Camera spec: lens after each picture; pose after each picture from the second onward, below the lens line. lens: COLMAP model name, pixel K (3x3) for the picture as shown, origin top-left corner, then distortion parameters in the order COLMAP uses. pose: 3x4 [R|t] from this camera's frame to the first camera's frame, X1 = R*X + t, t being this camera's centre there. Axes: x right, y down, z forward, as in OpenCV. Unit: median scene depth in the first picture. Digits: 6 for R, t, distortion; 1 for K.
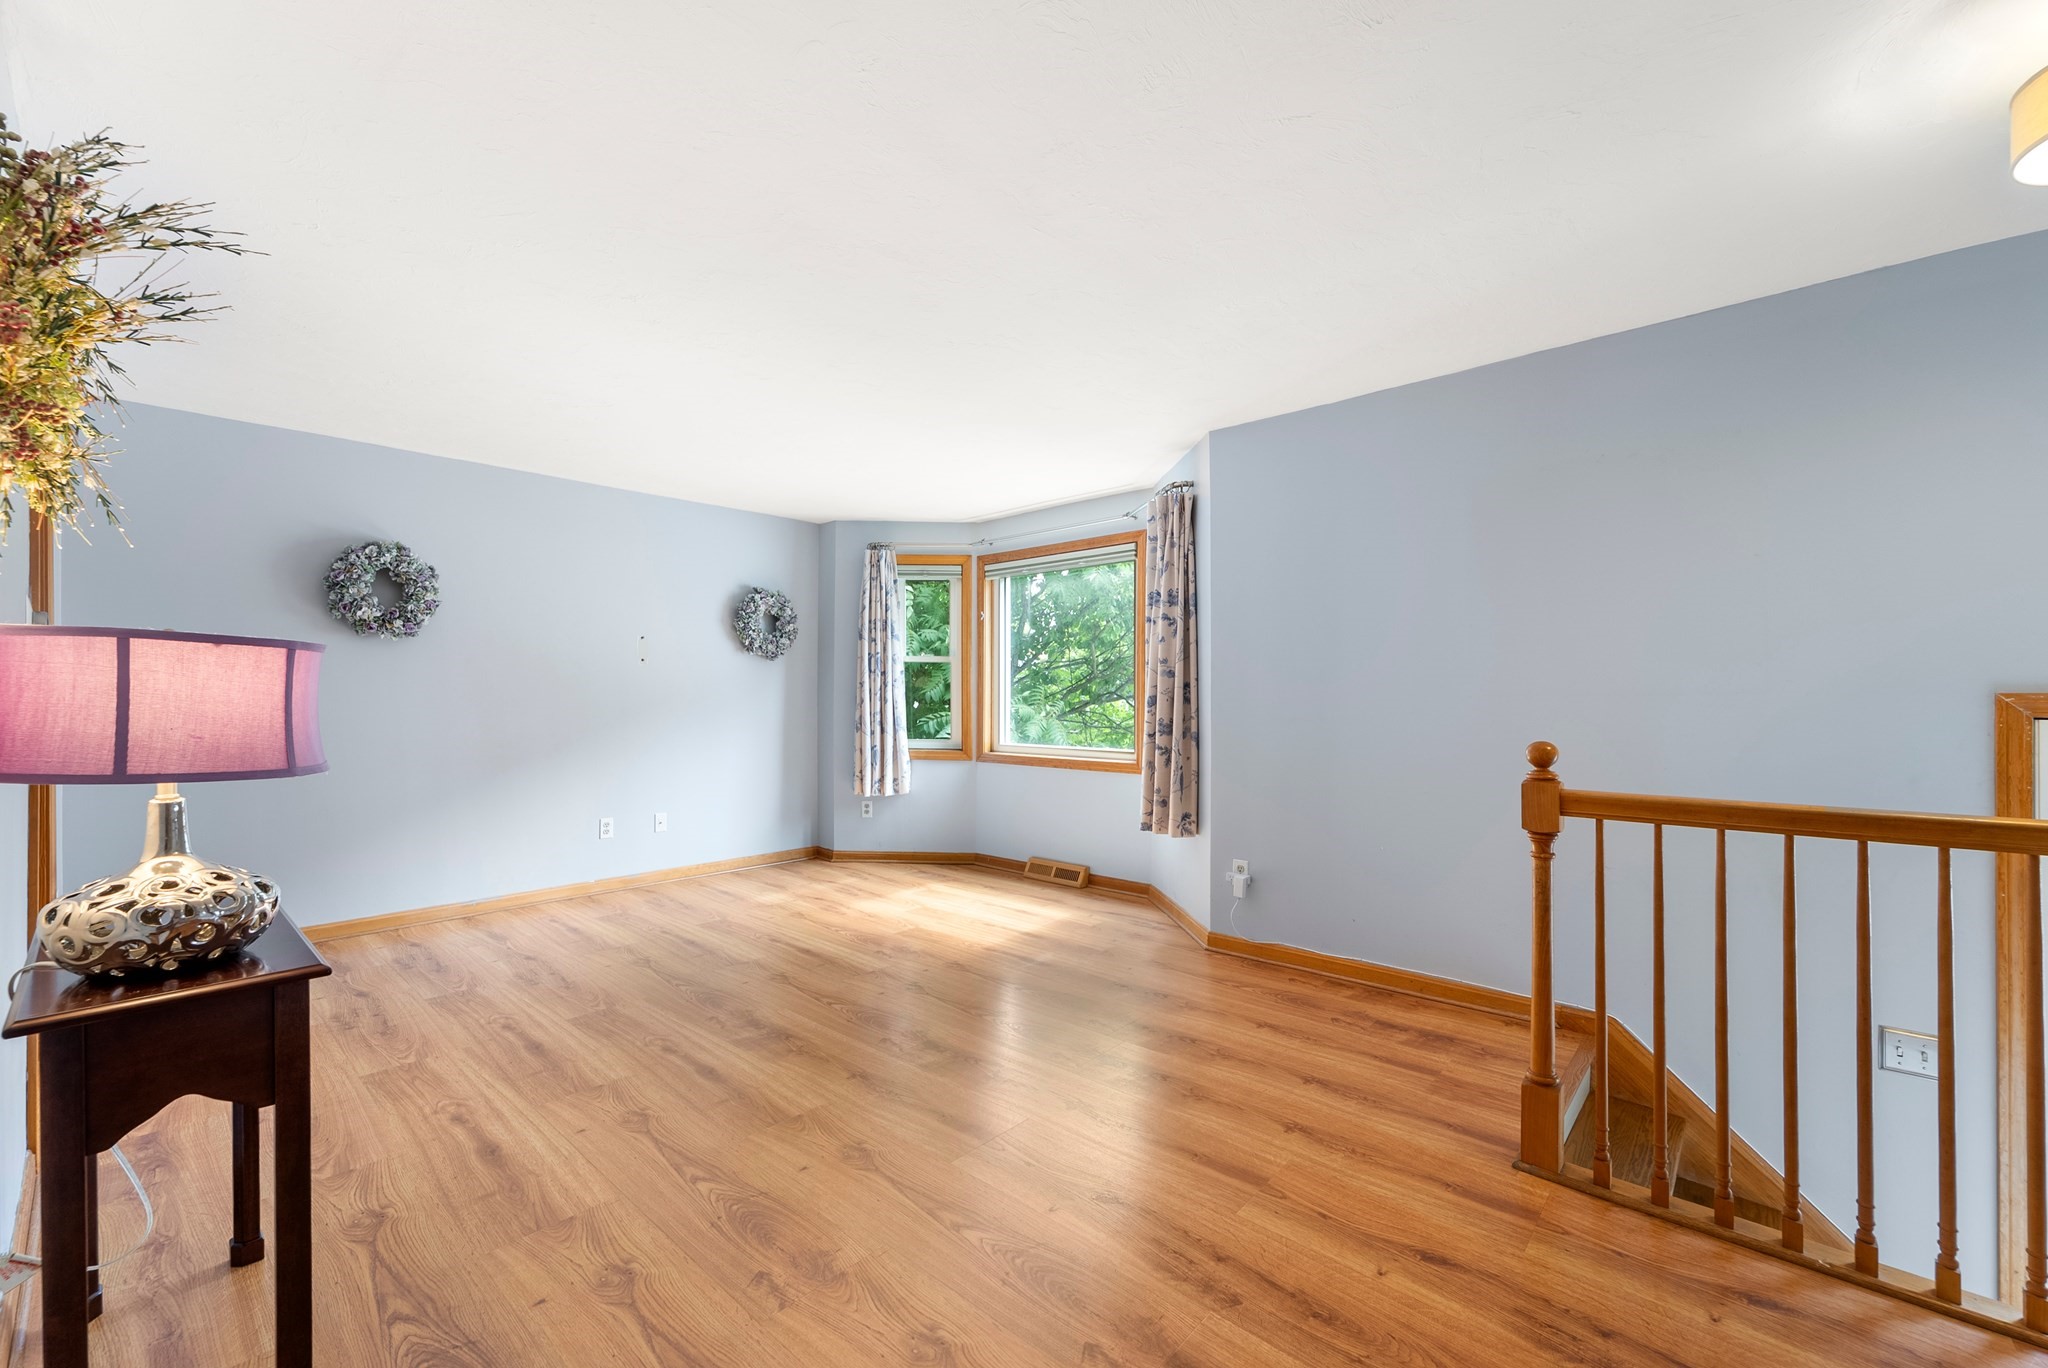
lens RADIAL K [[831.8, 0, 1016.2], [0, 831.8, 692.1], [0, 0, 1]] dist [-0.000284, -0.000861]
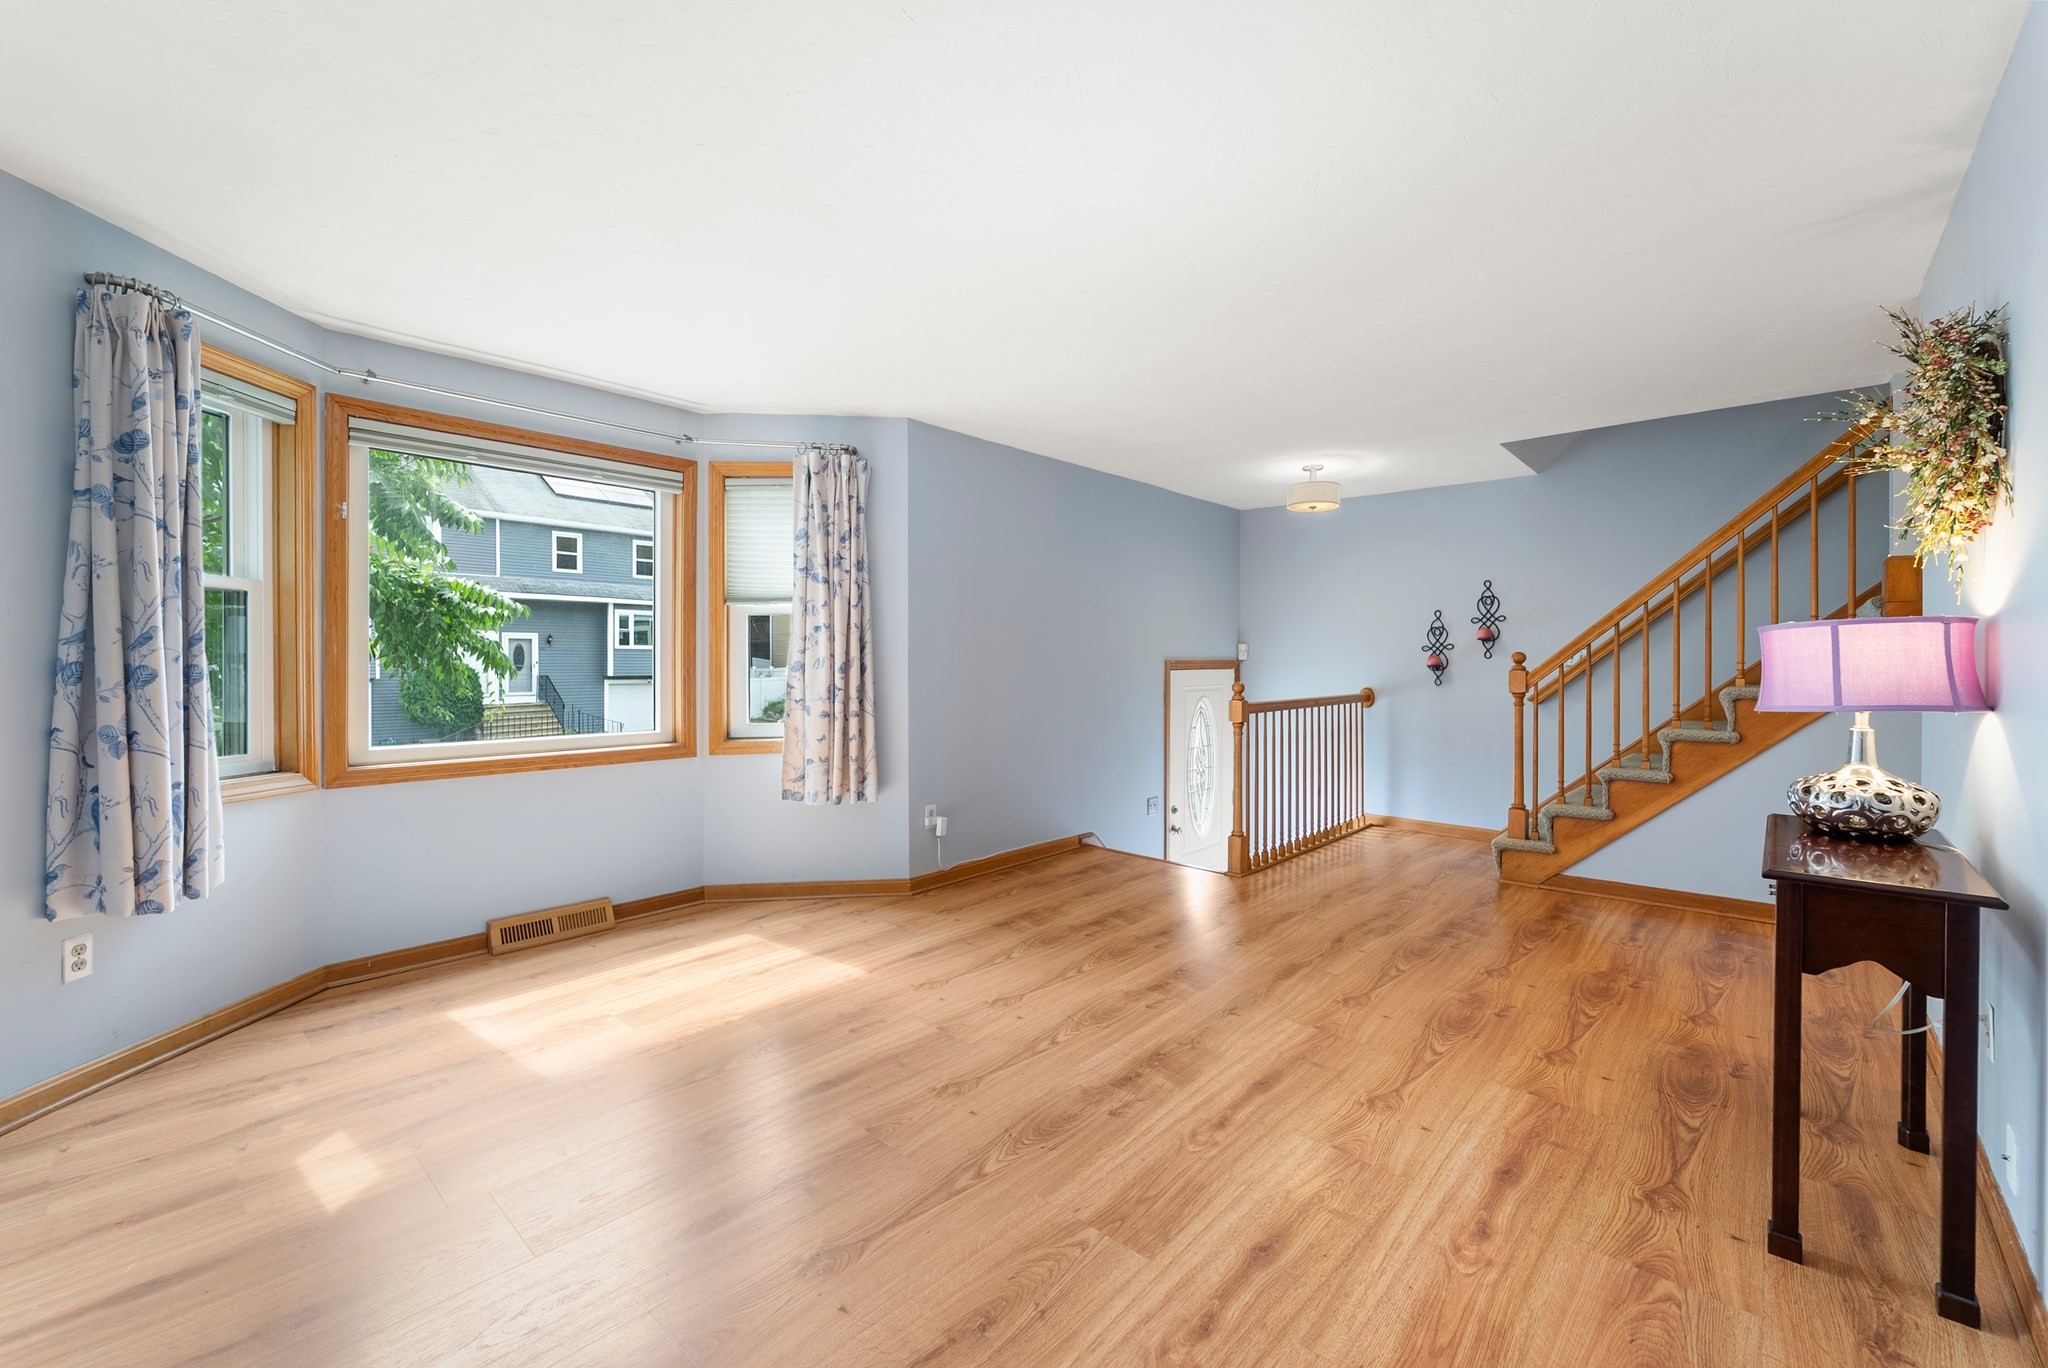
lens RADIAL K [[831.8, 0, 1013.7], [0, 831.8, 675.6], [0, 0, 1]] dist [-0.000284, -0.000861]
pose [[0.002610, -0.020458, 0.999787, -1.350570], [-0.003462, 0.999785, 0.020467, -0.001664], [-0.999991, -0.003515, 0.002539, 1.361674]]
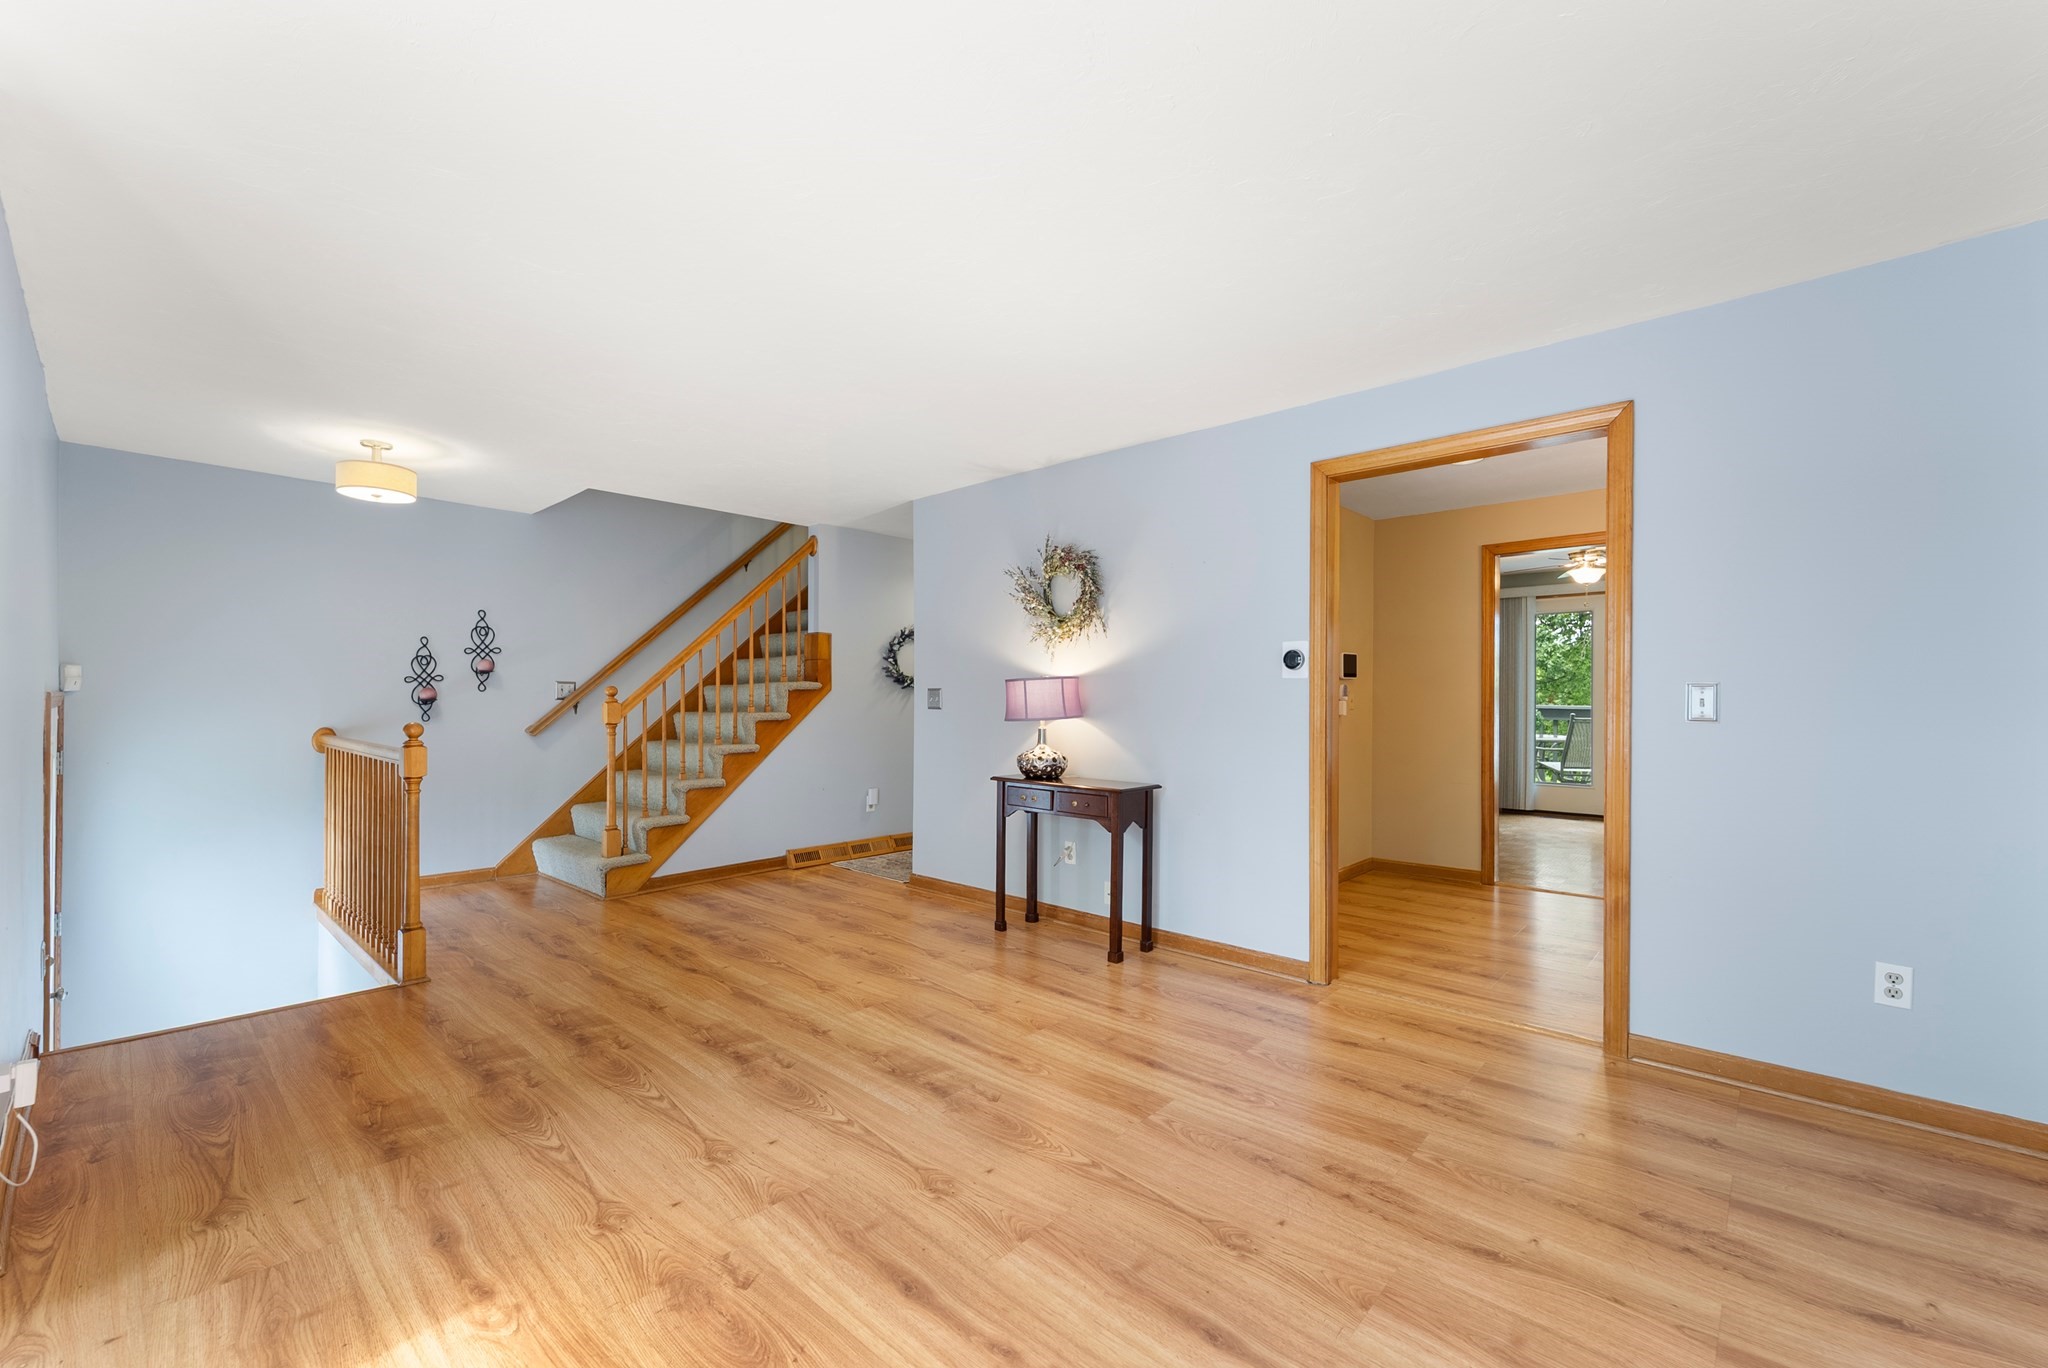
lens RADIAL K [[831.8, 0, 1020.8], [0, 831.8, 690.2], [0, 0, 1]] dist [-0.000284, -0.000861]
pose [[-0.999975, -0.005779, -0.003957, -0.482874], [-0.005732, 0.999915, -0.011711, 0.007689], [0.004025, -0.011688, -0.999924, 2.266492]]
